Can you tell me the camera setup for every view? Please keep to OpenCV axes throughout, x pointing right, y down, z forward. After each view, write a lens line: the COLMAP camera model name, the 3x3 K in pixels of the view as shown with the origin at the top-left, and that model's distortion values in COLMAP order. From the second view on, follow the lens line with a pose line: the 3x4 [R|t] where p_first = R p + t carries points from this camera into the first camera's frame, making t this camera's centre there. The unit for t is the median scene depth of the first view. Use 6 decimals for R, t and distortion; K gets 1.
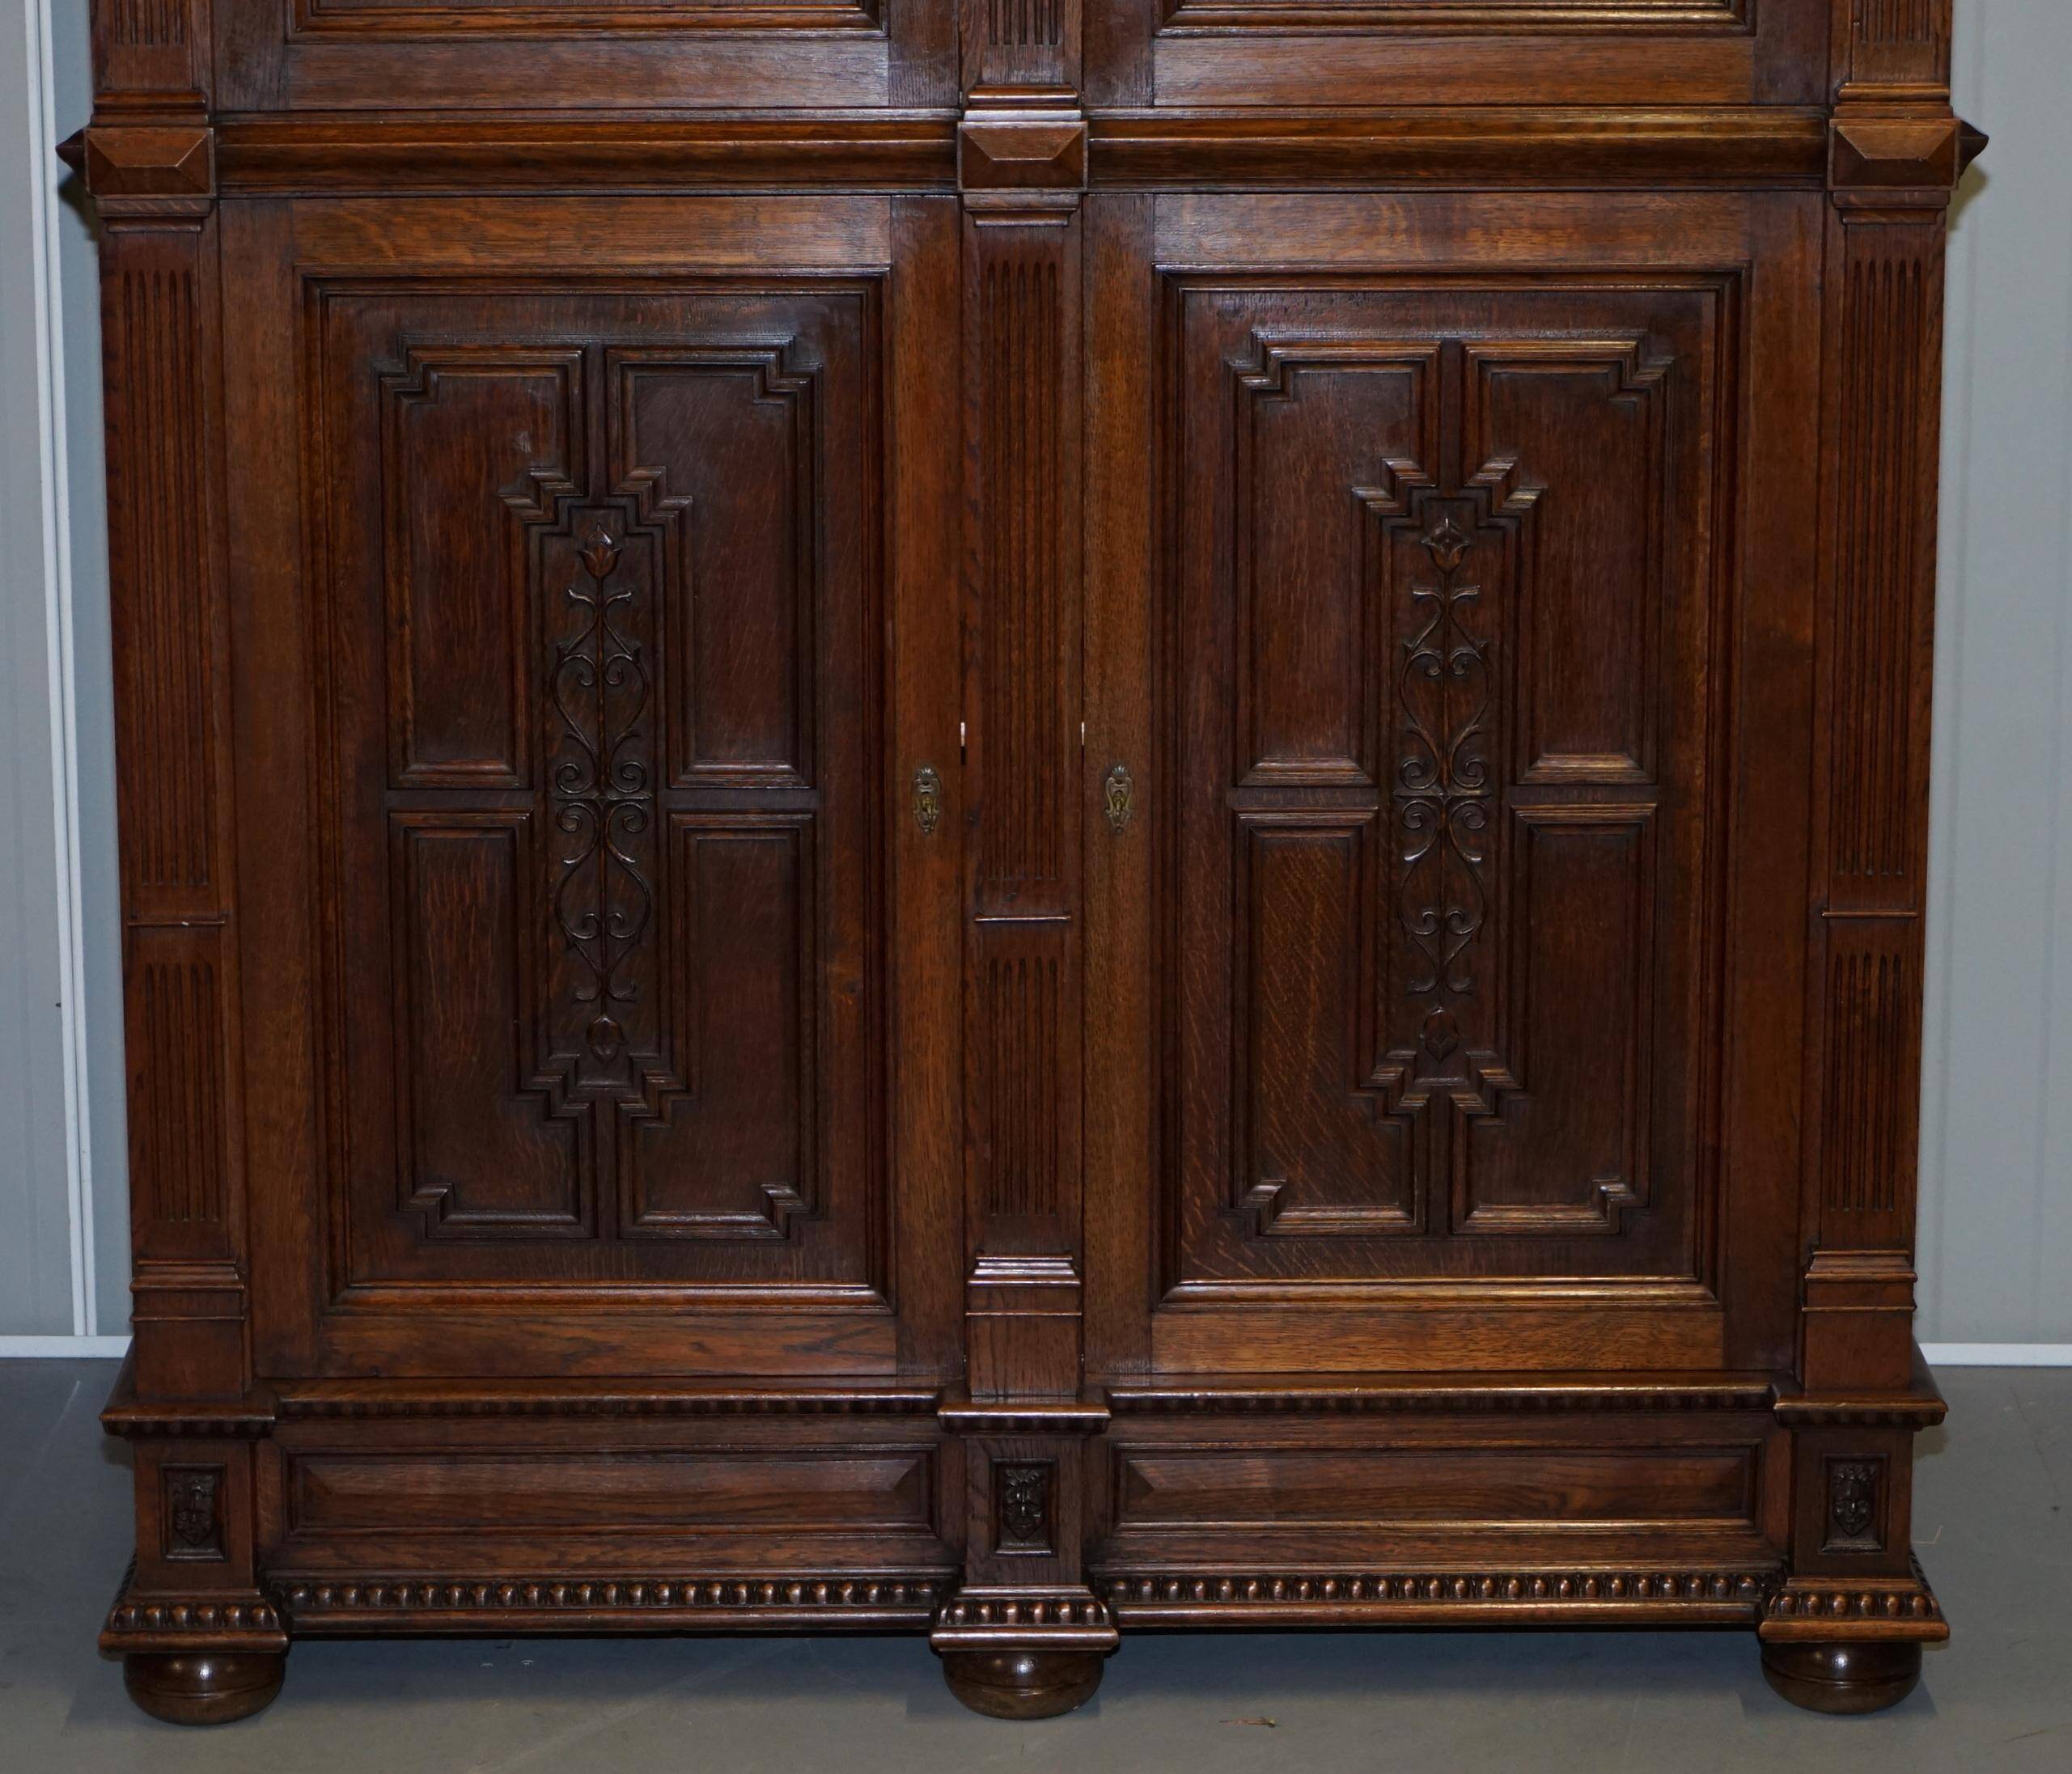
lens RADIAL K [[6133.4, 0, 1001.0], [0, 6133.4, 869.0], [0, 0, 1]] dist [-0.071130, 0.000000]
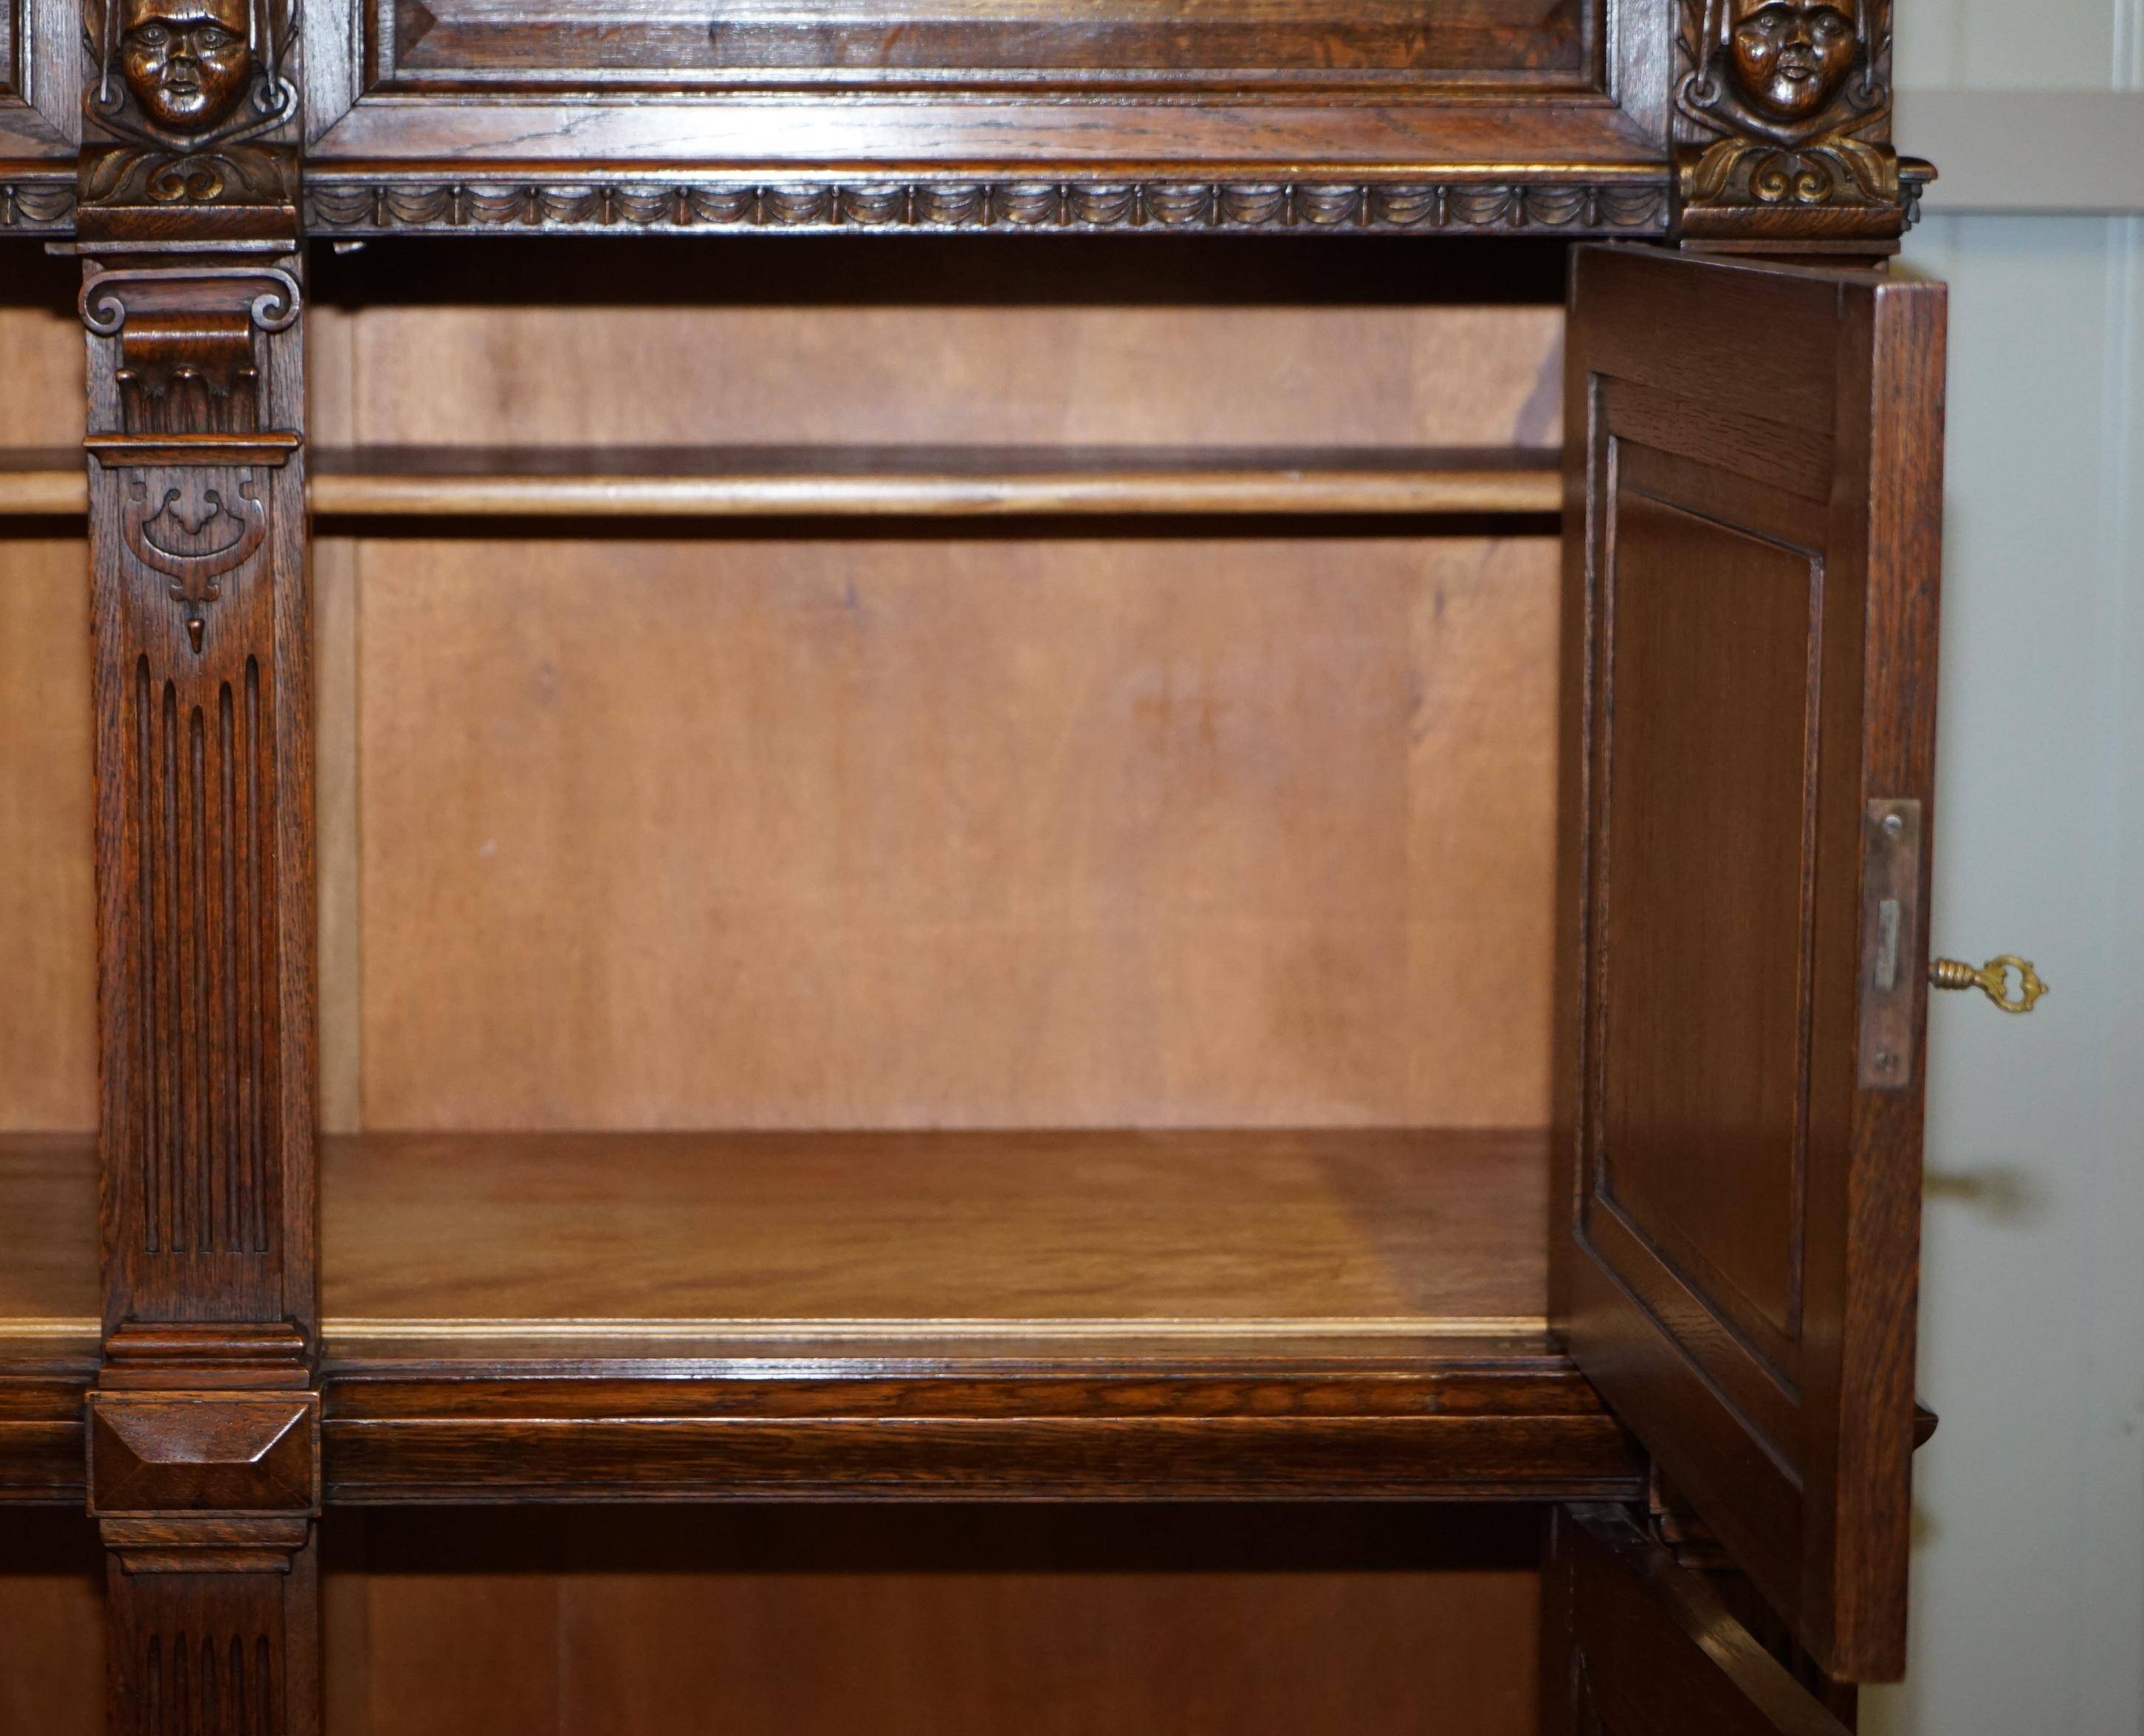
lens RADIAL K [[5912.6, 0, 802.8], [0, 5912.6, 820.4], [0, 0, 1]] dist [-0.043728, 0.000000]
pose [[0.999998, 0.001812, 0.000648, 0.056380], [-0.001732, 0.994171, -0.107800, -0.113440], [-0.000840, 0.107799, 0.994172, 0.450897]]
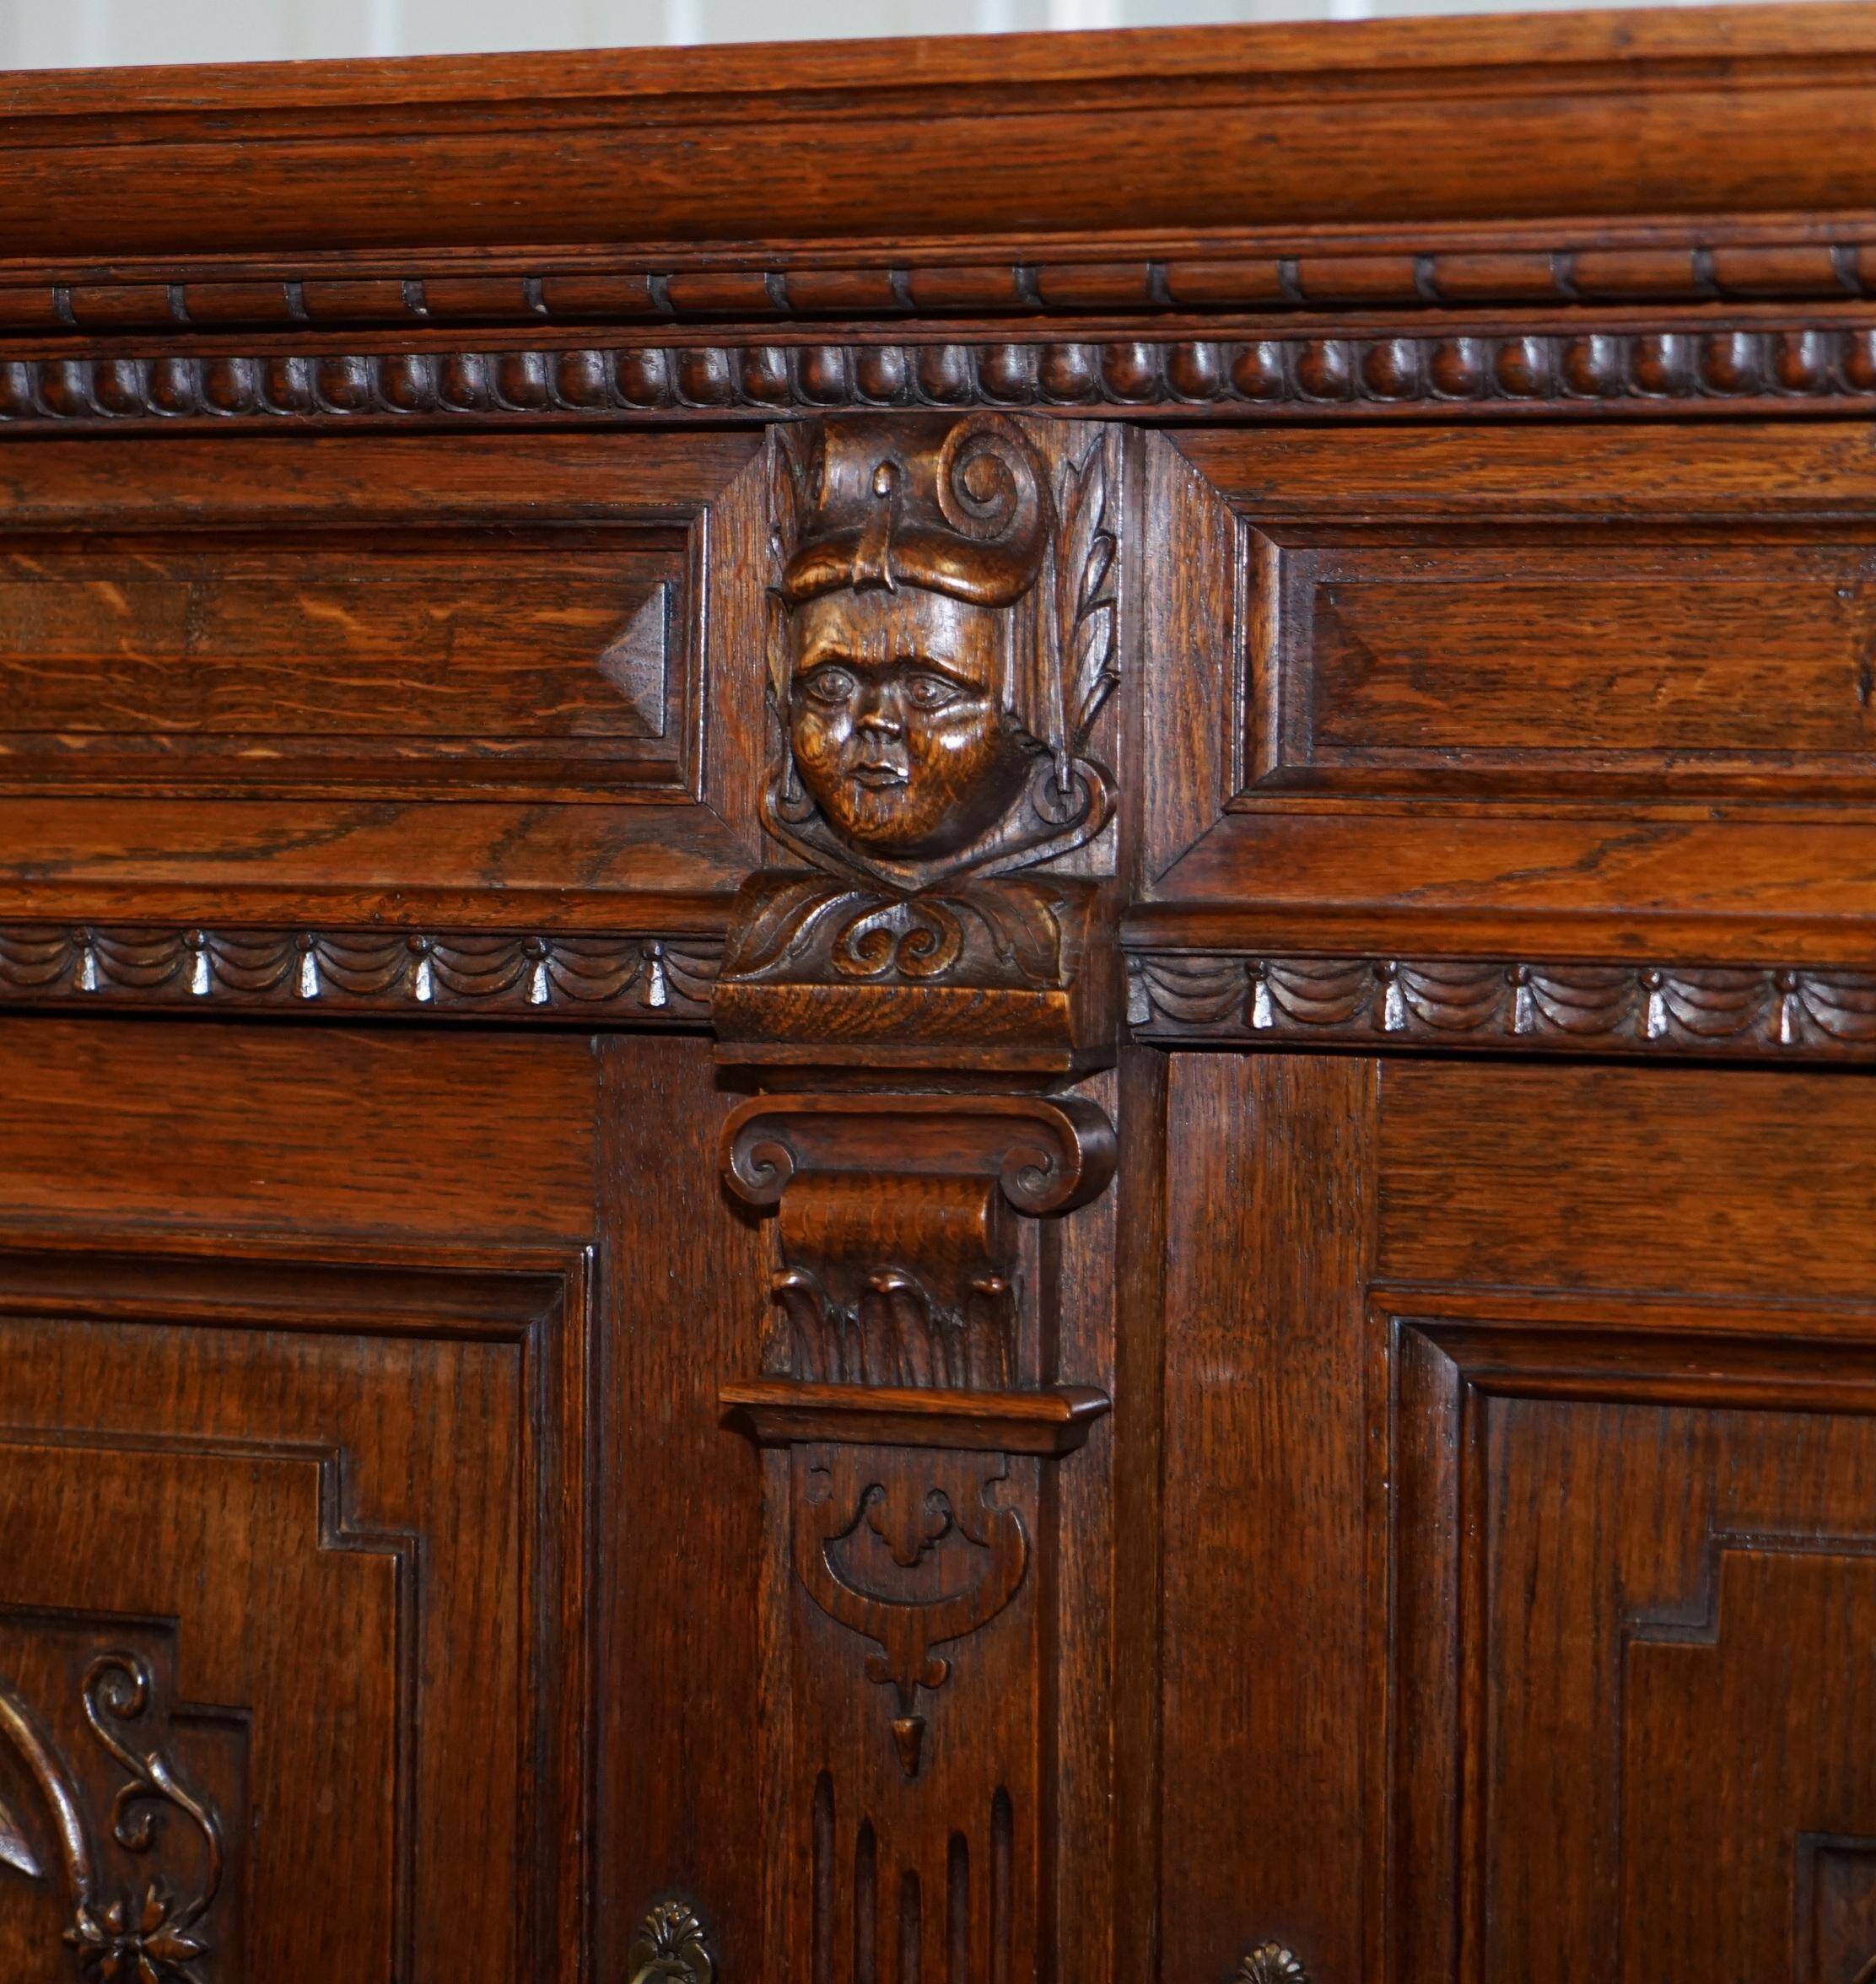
lens RADIAL K [[6628.6, 0, 773.4], [0, 6628.6, 894.1], [0, 0, 1]] dist [-0.052194, 0.000000]
pose [[0.908122, 0.021608, -0.418148, 0.133493], [-0.105820, 0.978092, -0.179273, -0.167377], [0.405113, 0.207050, 0.890513, 0.663131]]
